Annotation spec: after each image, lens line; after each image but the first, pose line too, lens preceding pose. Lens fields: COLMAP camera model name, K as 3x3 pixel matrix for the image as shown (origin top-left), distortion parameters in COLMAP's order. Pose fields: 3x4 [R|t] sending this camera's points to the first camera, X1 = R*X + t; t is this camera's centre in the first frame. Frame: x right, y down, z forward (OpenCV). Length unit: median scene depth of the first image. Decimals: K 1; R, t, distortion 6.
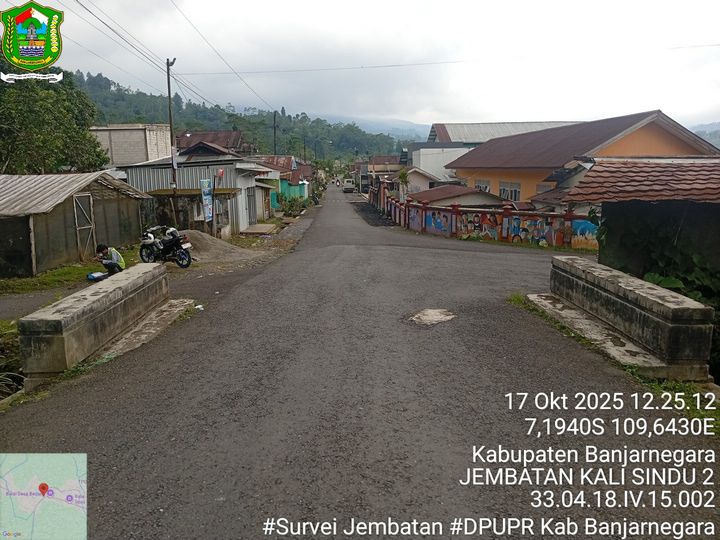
lens RADIAL K [[550.0, 0, 364.0], [0, 550.0, 269.6], [0, 0, 1]] dist [0.090440, -0.177026]
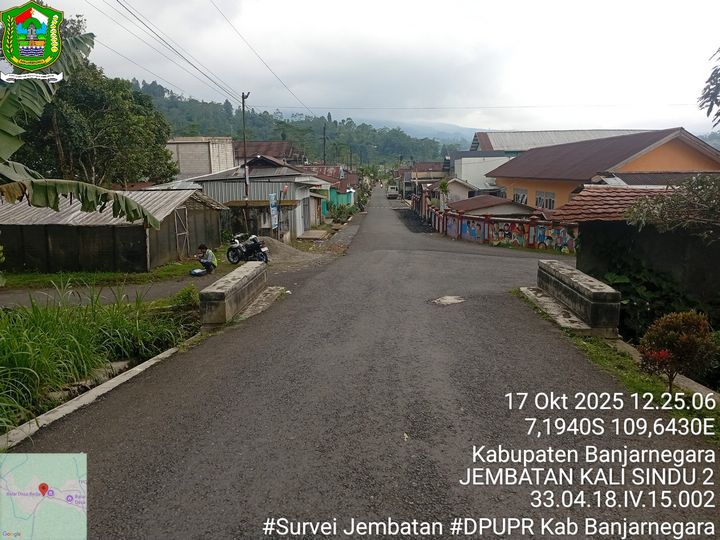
lens RADIAL K [[550.0, 0, 357.2], [0, 550.0, 275.3], [0, 0, 1]] dist [0.090440, -0.177026]
pose [[0.995866, 0.014585, -0.089659, 0.004533], [-0.014327, 0.999891, 0.003521, 0.005896], [0.089701, -0.002222, 0.995966, -0.154313]]
